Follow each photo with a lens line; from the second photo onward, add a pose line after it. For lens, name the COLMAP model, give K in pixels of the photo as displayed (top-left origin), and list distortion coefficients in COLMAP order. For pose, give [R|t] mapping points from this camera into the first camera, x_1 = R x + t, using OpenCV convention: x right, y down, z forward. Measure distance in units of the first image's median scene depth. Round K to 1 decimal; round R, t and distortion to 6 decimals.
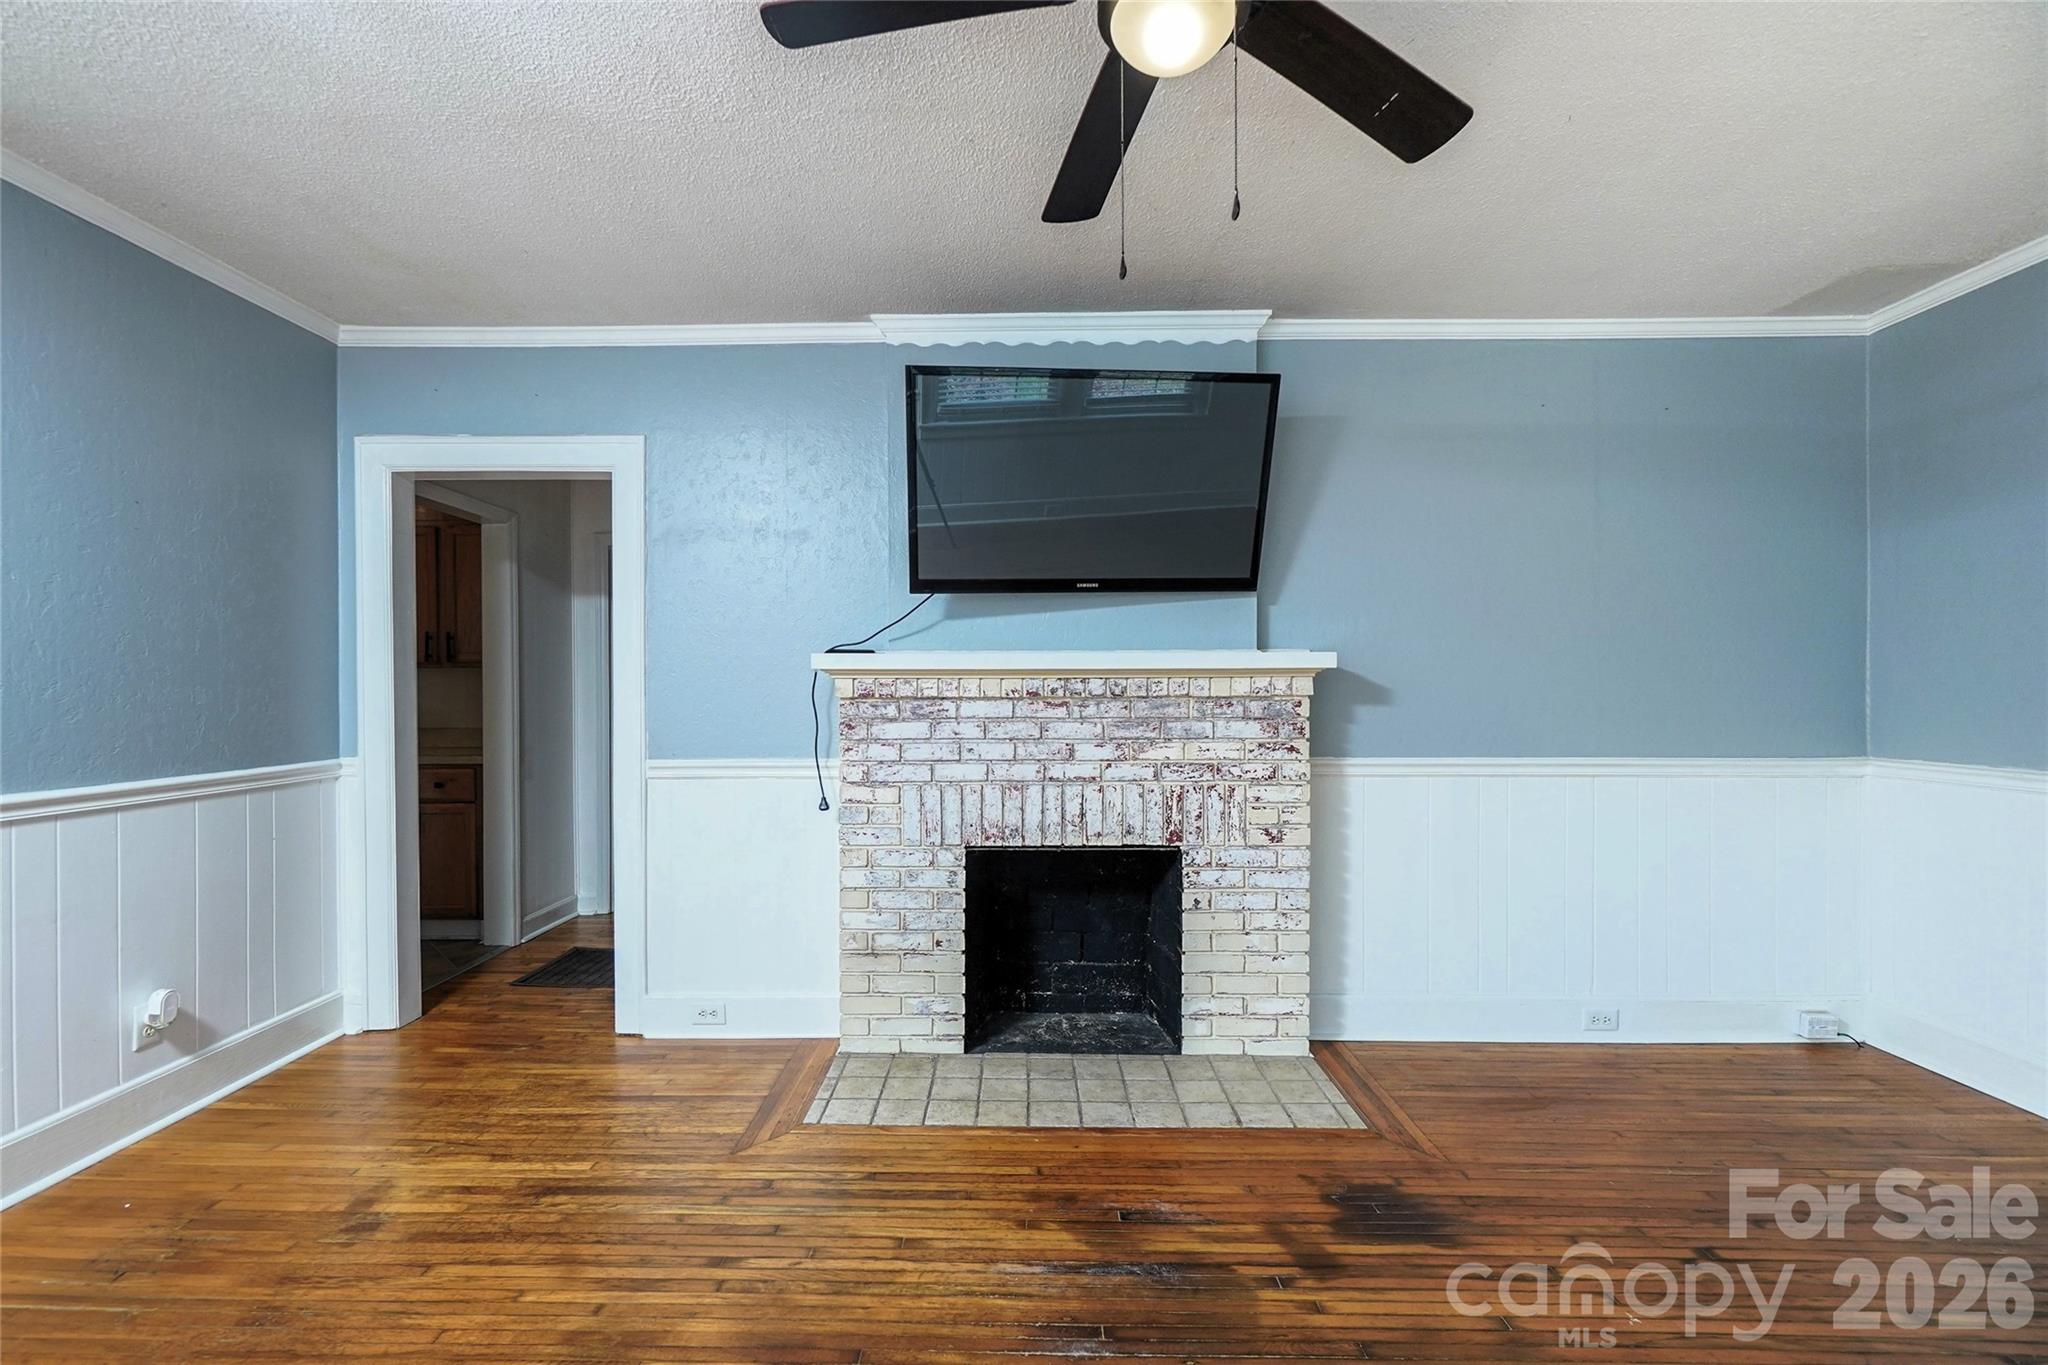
lens RADIAL K [[892.9, 0, 1007.1], [0, 892.9, 692.6], [0, 0, 1]] dist [-0.004446, 0.002653]
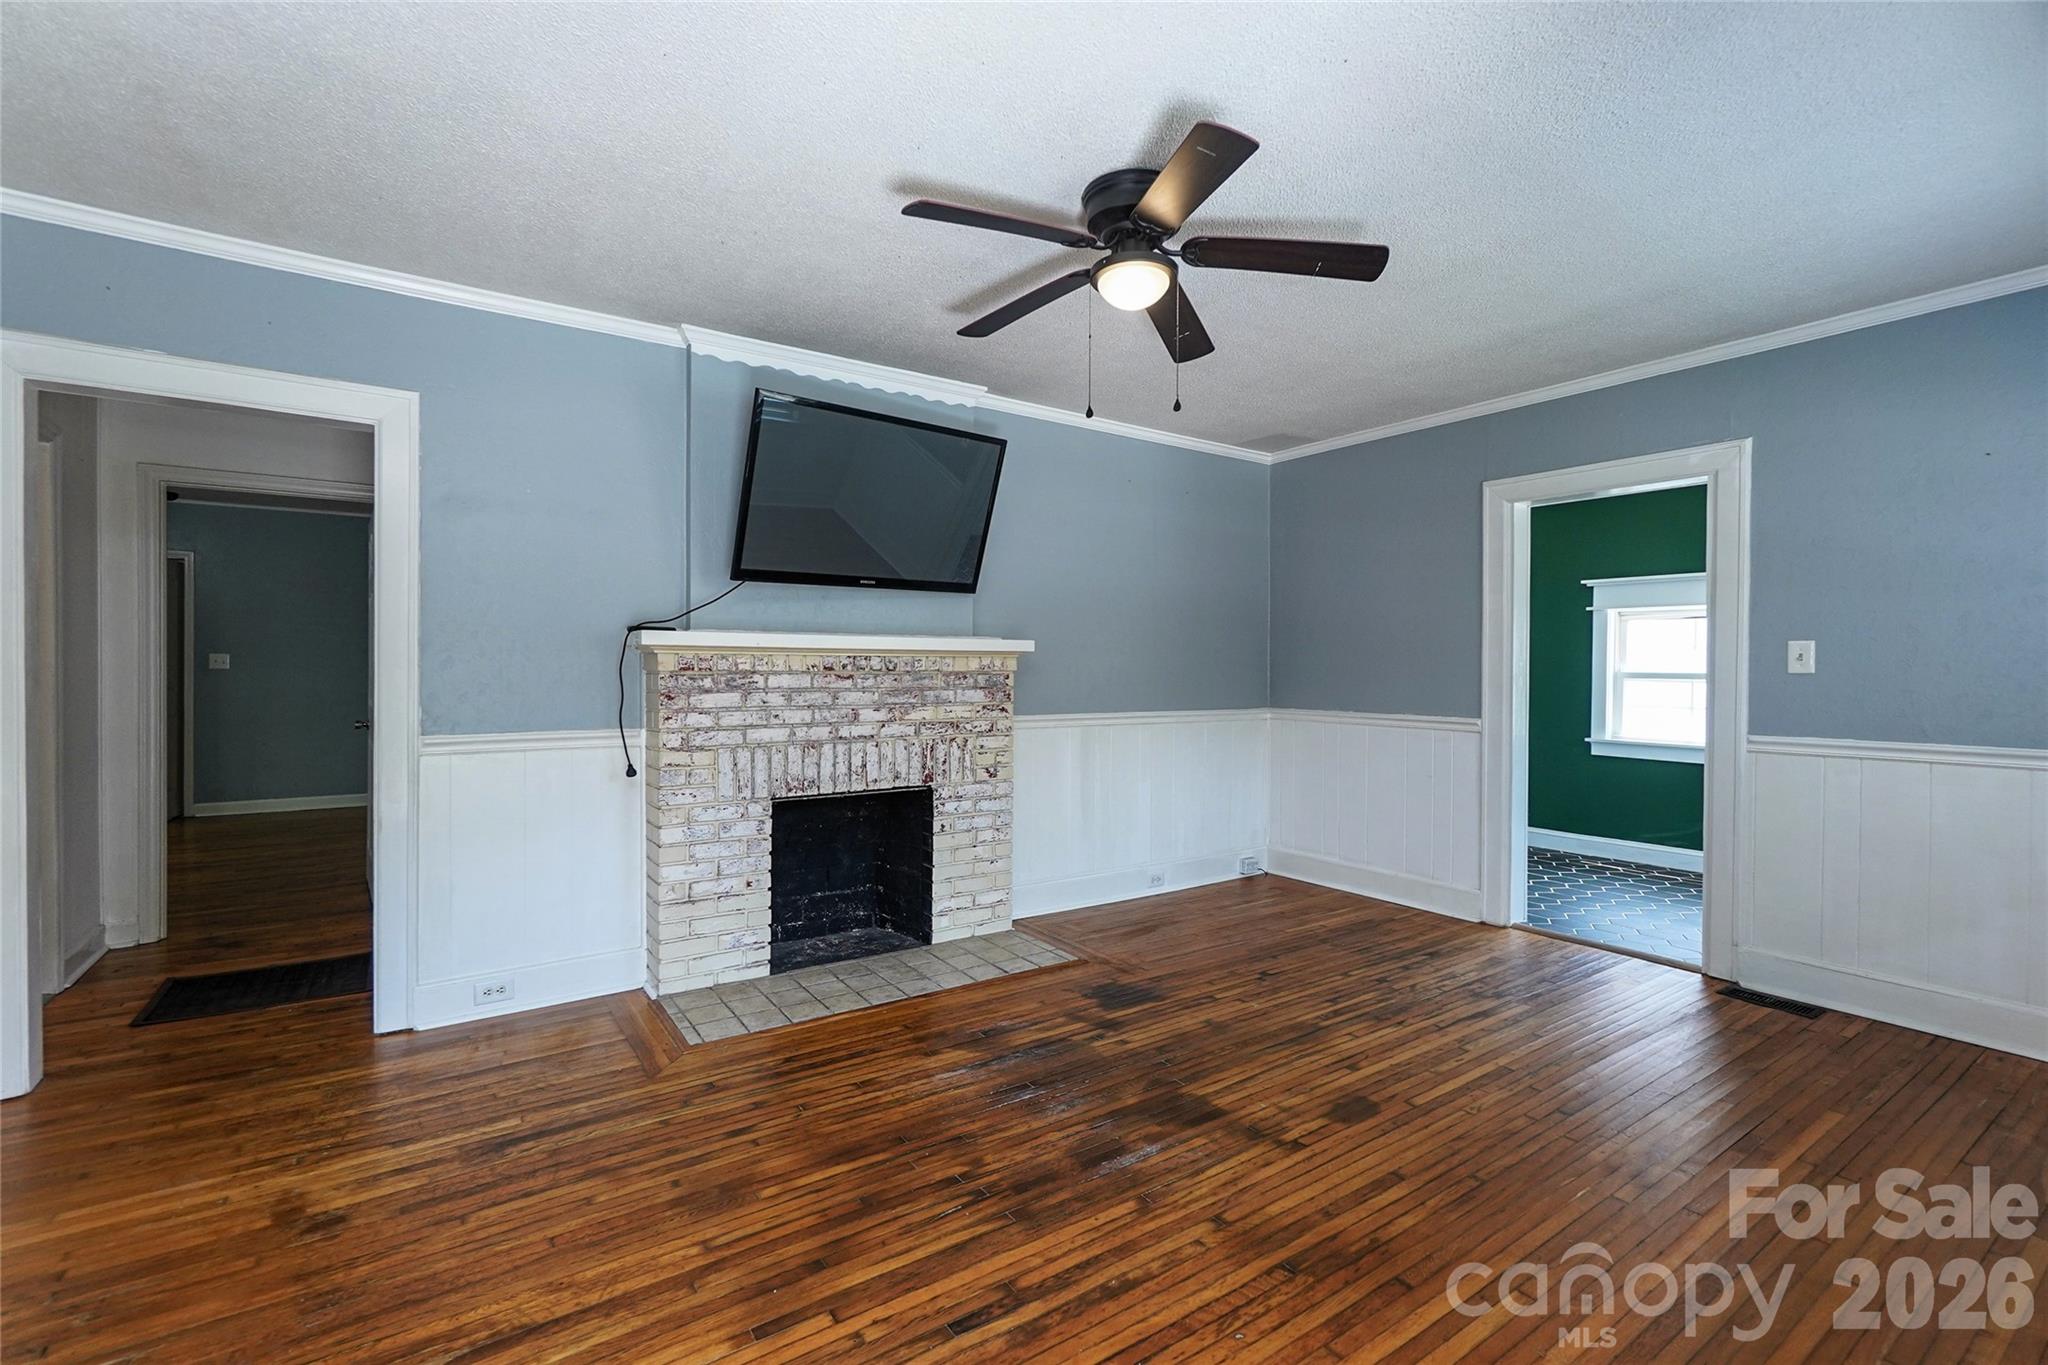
lens RADIAL K [[892.9, 0, 998.4], [0, 892.9, 671.6], [0, 0, 1]] dist [-0.004446, 0.002653]
pose [[0.821733, 0.004565, 0.569854, -0.475530], [-0.005442, 0.999985, -0.000163, 0.004402], [-0.569846, -0.002968, 0.821746, -0.133197]]
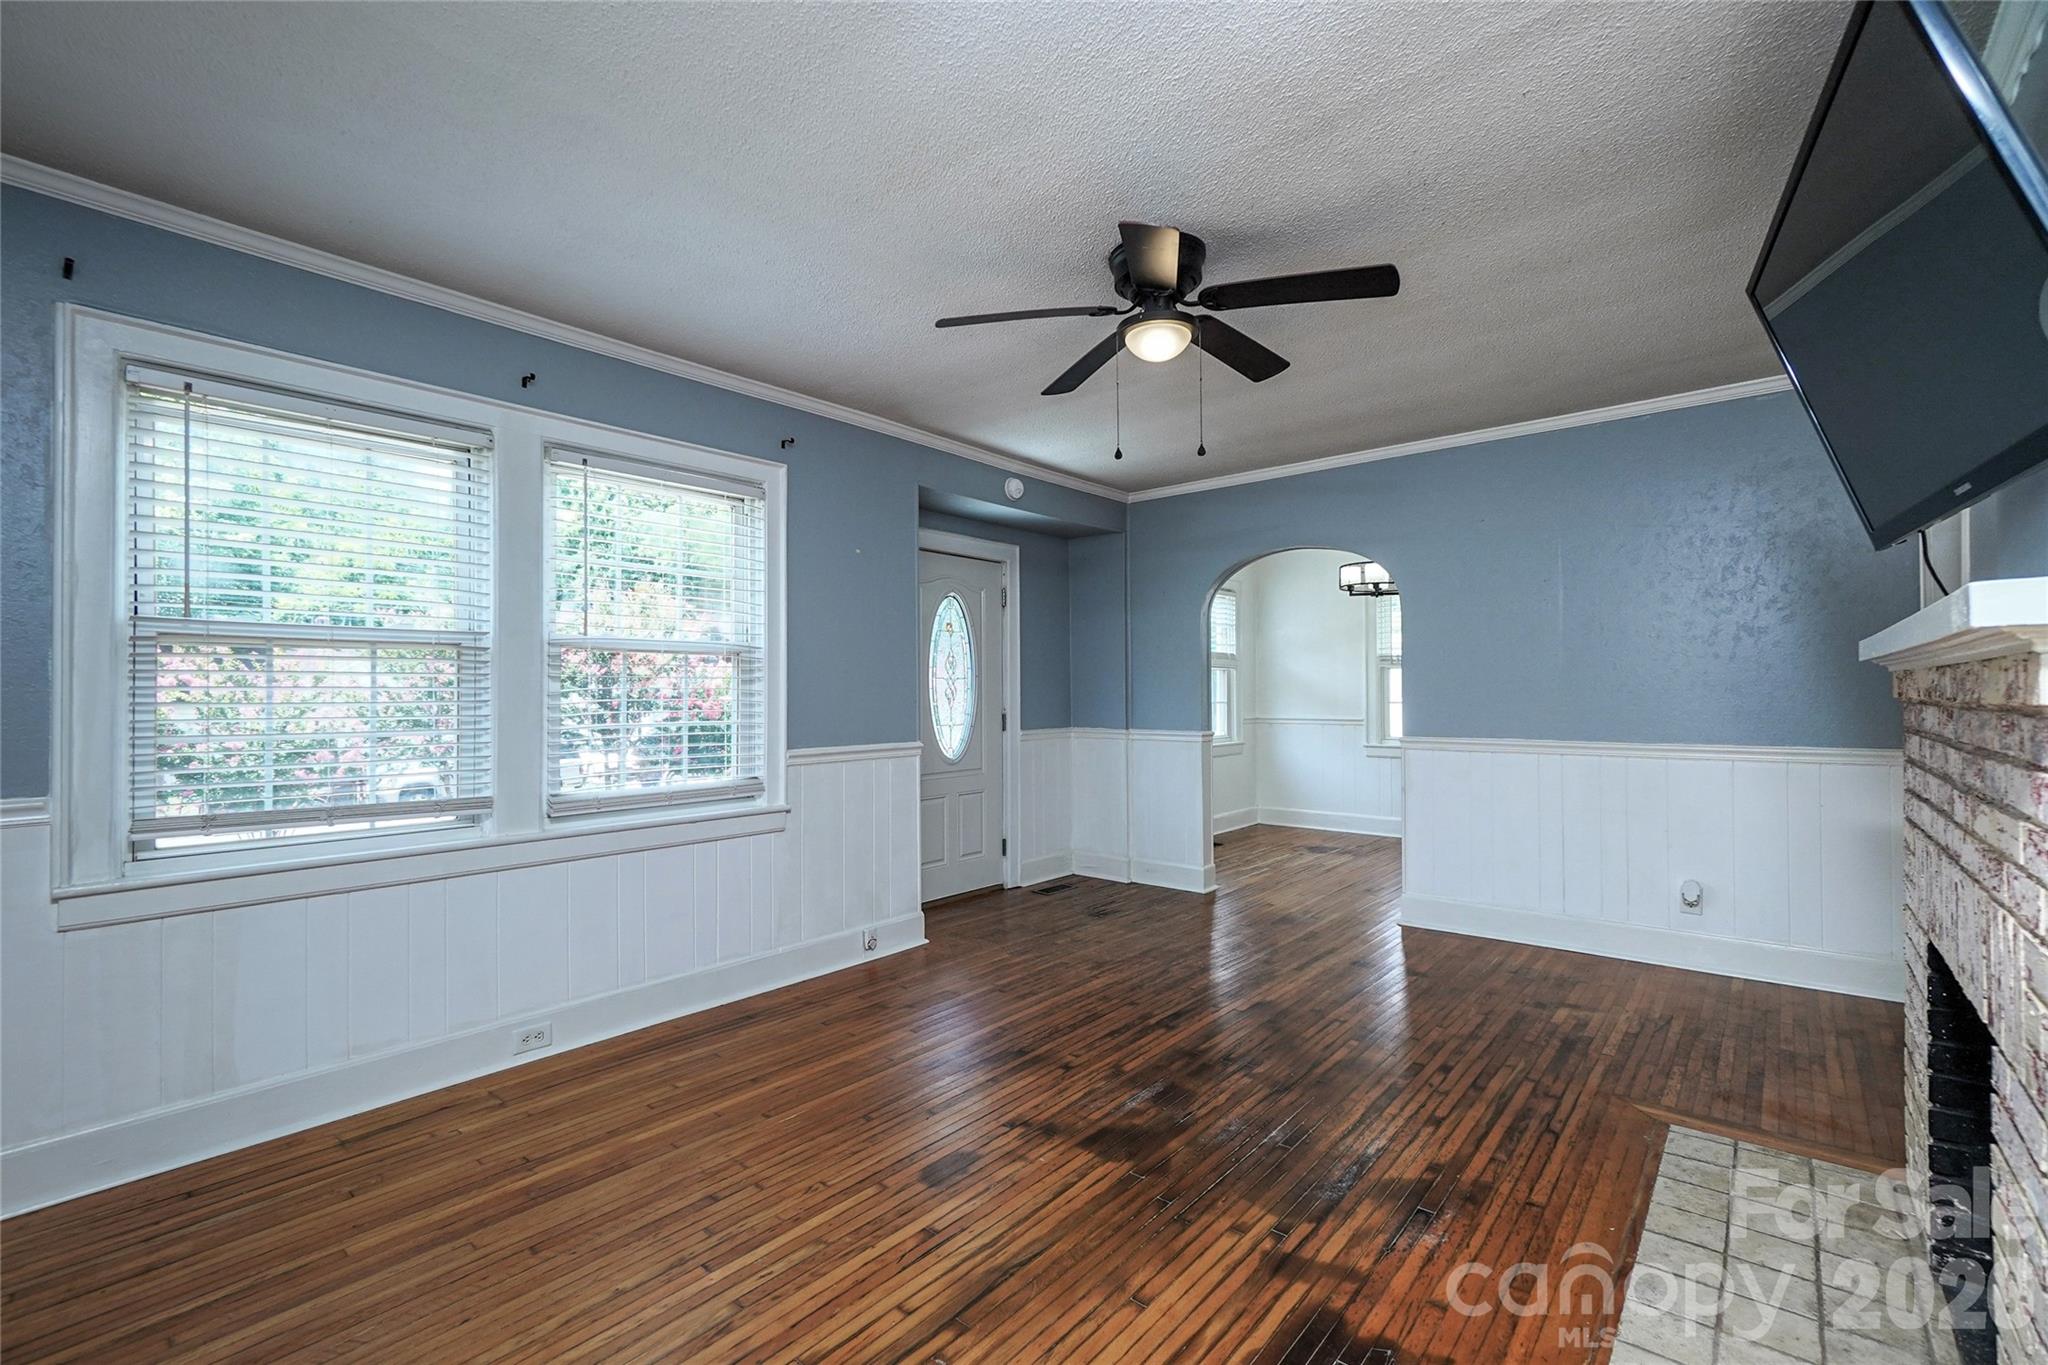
lens RADIAL K [[892.9, 0, 1020.6], [0, 892.9, 684.6], [0, 0, 1]] dist [-0.004446, 0.002653]
pose [[-0.626283, -0.001464, -0.779594, 0.853458], [-0.000959, 0.999999, -0.001108, -0.004225], [0.779595, 0.000054, -0.626284, 0.905712]]
